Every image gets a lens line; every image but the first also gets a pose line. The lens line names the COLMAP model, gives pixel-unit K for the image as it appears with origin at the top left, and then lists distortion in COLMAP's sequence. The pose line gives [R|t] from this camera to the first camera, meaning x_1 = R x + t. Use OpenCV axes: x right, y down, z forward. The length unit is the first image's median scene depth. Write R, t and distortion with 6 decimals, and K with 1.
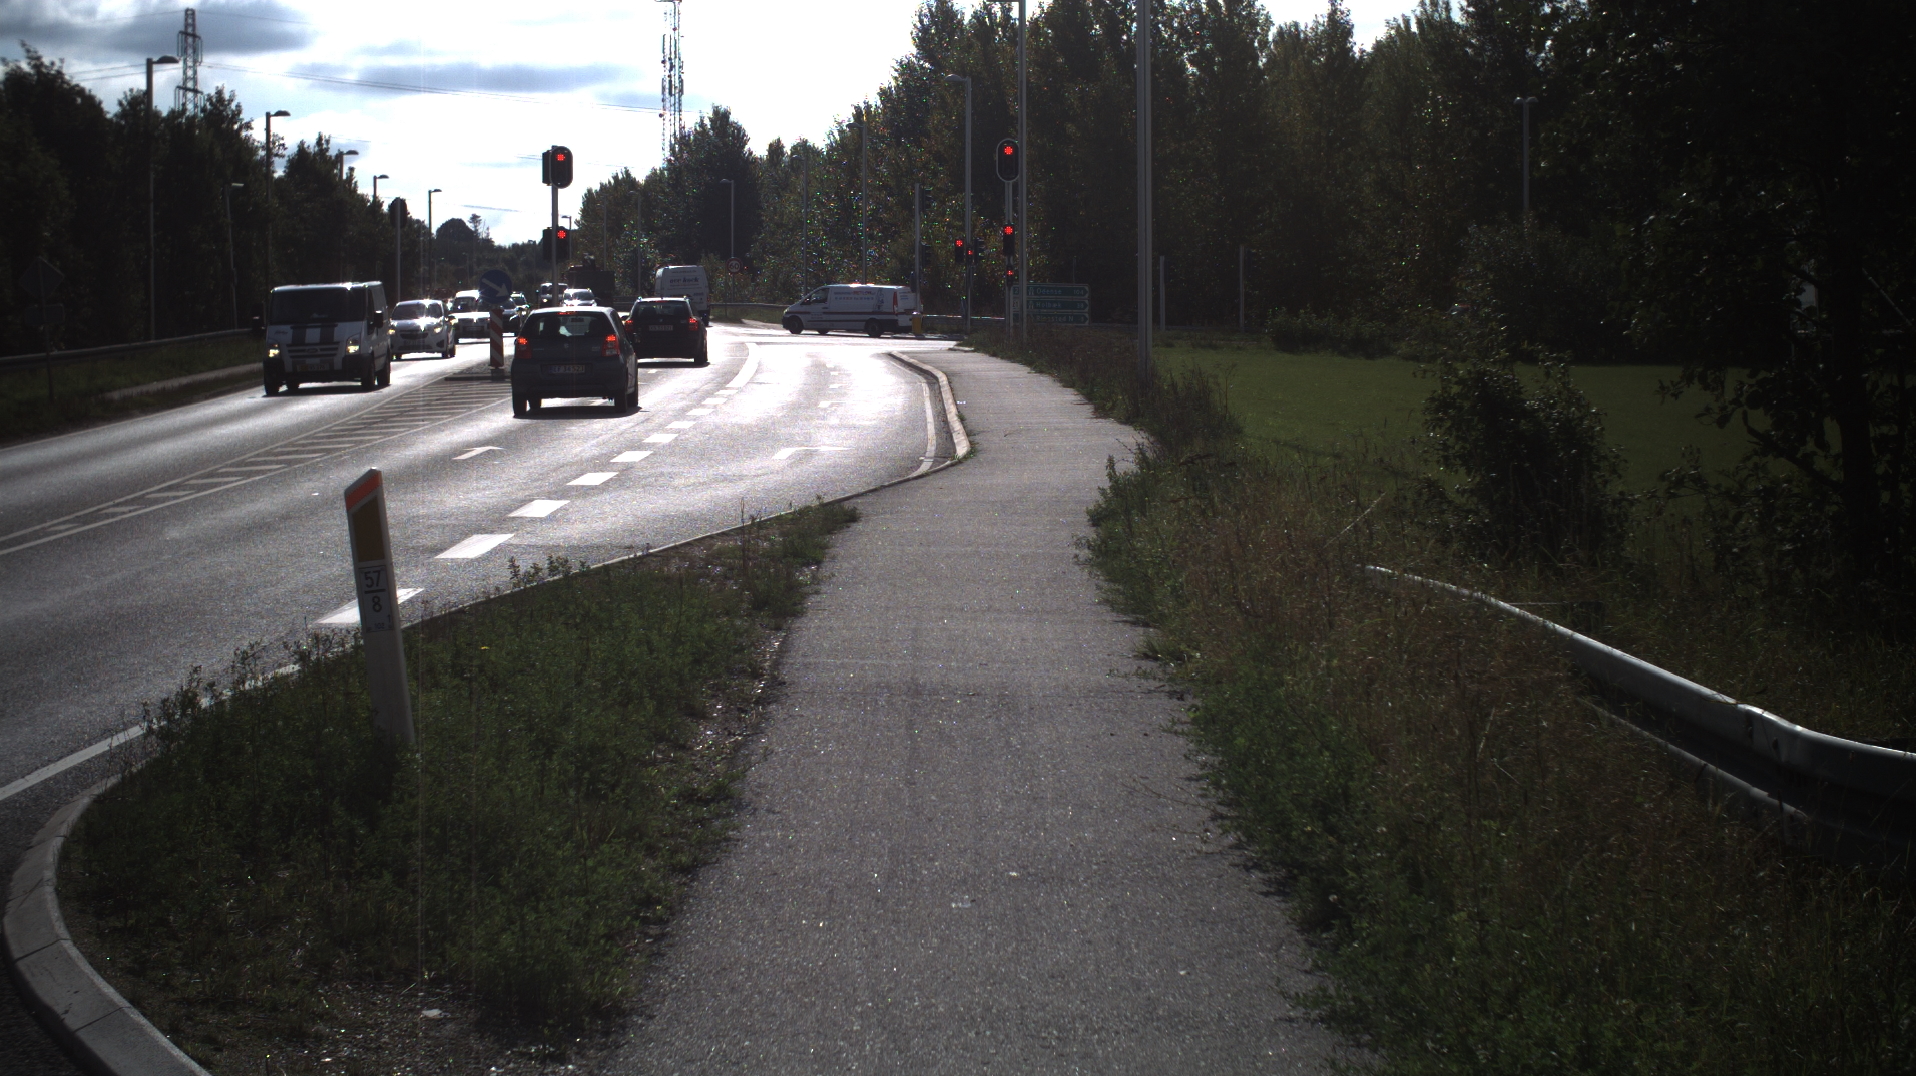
lens RADIAL K [[3096.8, 0, 958.0], [0, 3096.8, 538.0], [0, 0, 1]] dist [-0.216637, -0.055608]
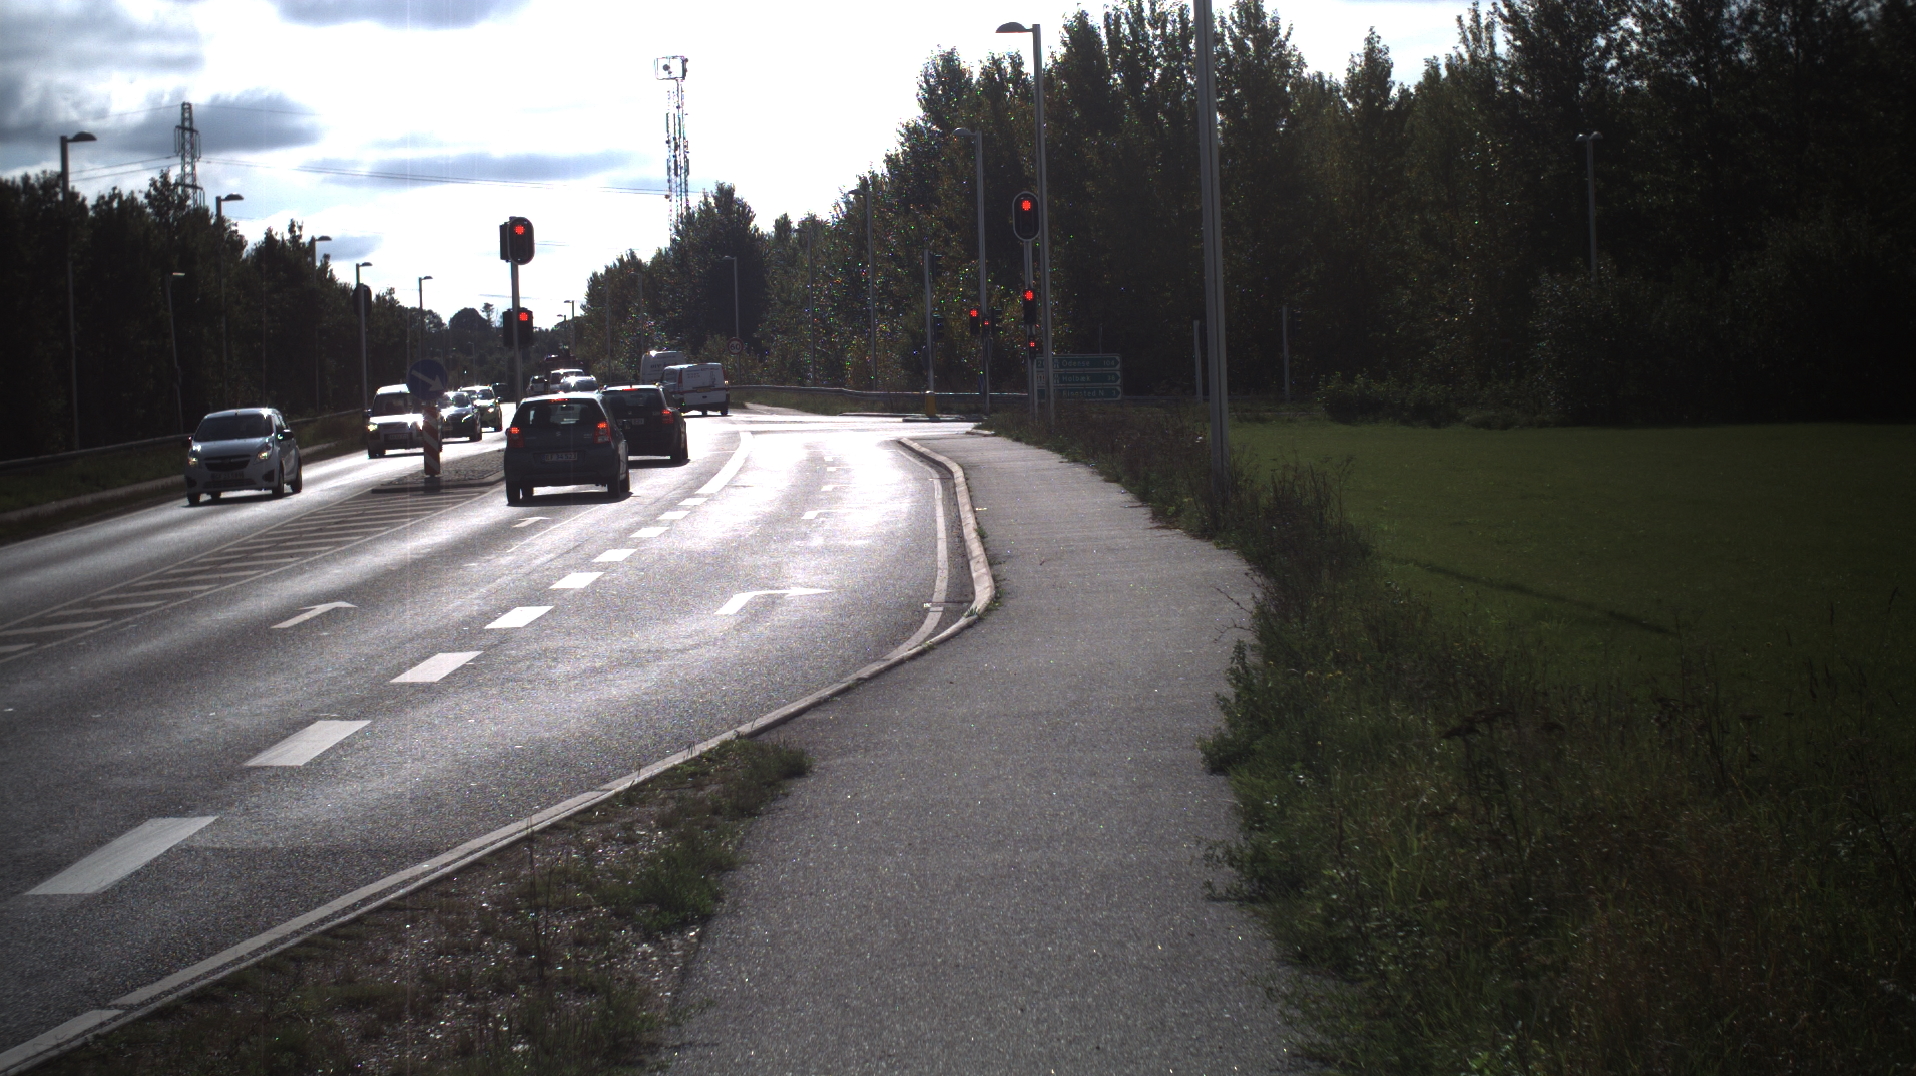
lens RADIAL K [[3096.8, 0, 958.0], [0, 3096.8, 538.0], [0, 0, 1]] dist [-0.216637, -0.055608]
pose [[0.999437, -0.032676, -0.007665, 0.000384], [0.032484, 0.999184, -0.024004, -0.006593], [0.008443, 0.023741, 0.999682, 0.078727]]
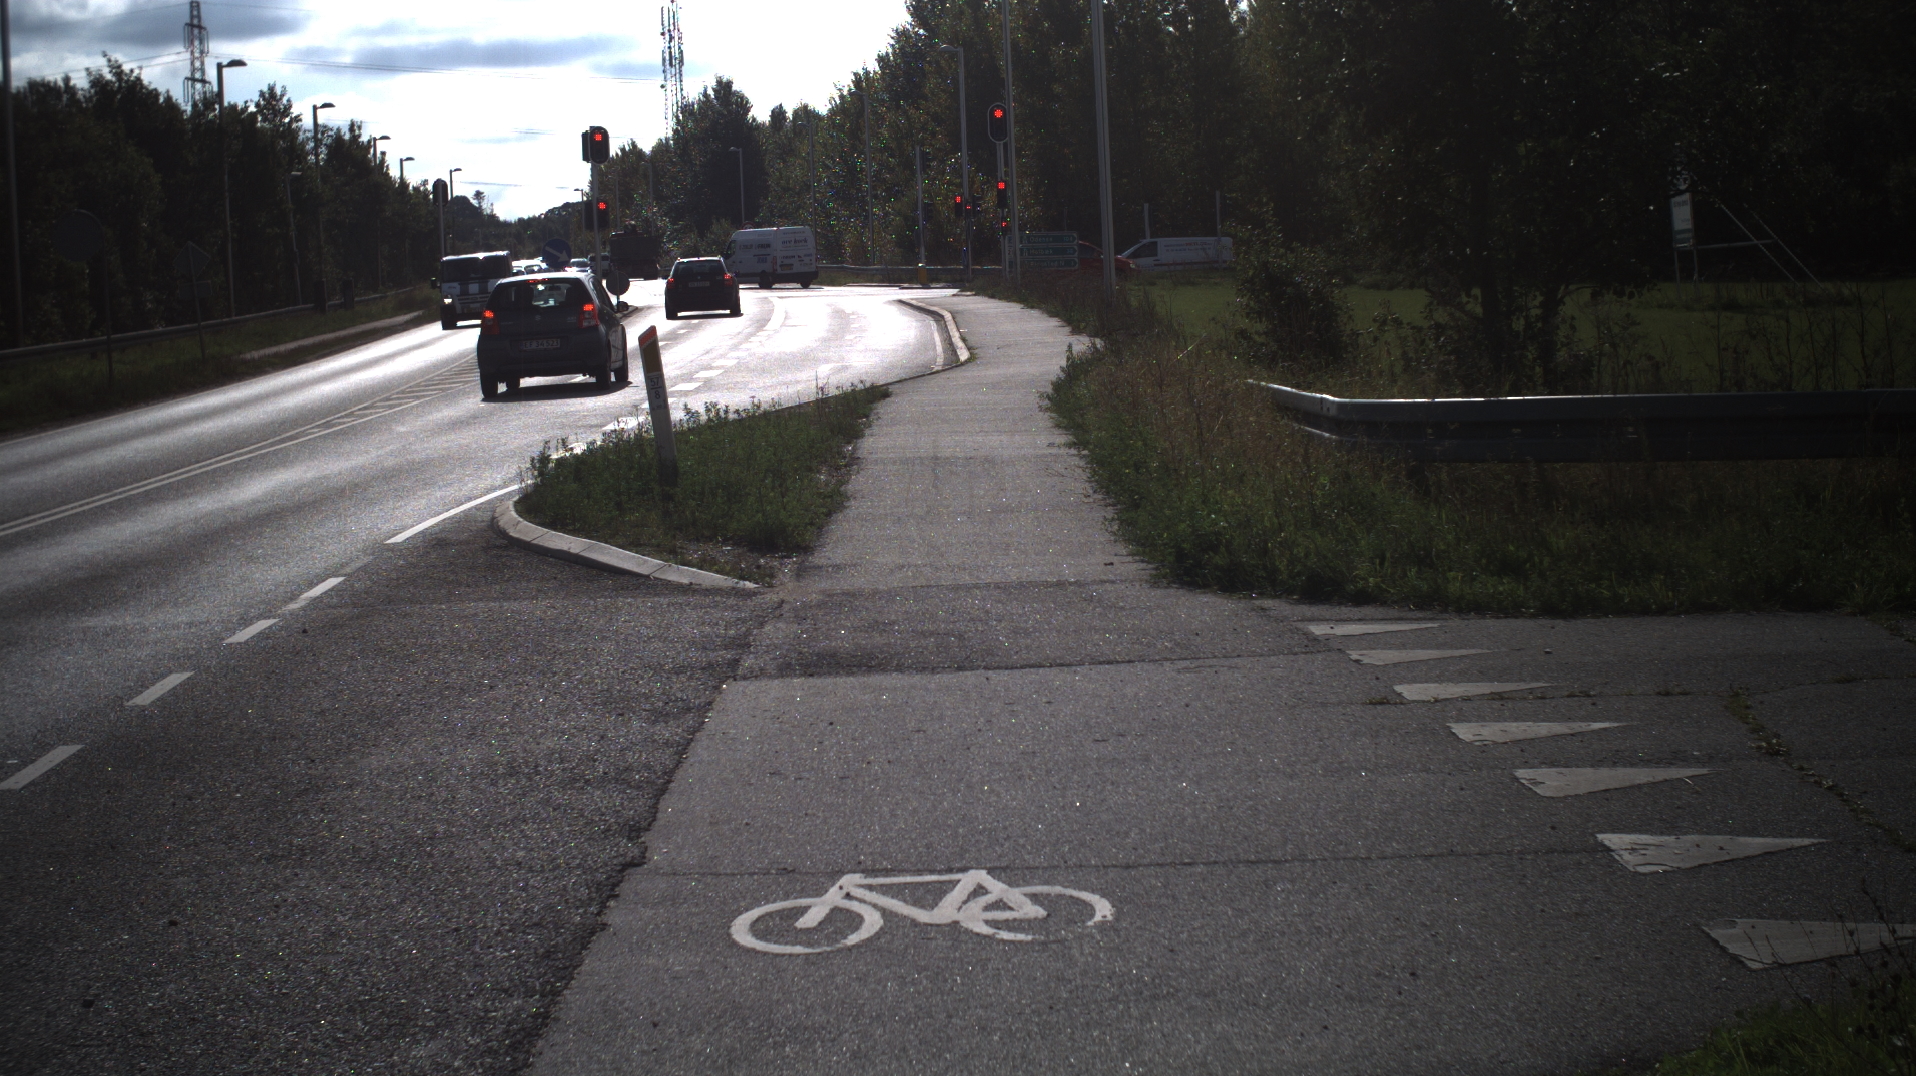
lens RADIAL K [[3096.8, 0, 958.0], [0, 3096.8, 538.0], [0, 0, 1]] dist [-0.216637, -0.055608]
pose [[0.999148, -0.040981, -0.004860, 0.000558], [0.041045, 0.999060, 0.013976, 0.007576], [0.004283, -0.014164, 0.999891, -0.078627]]
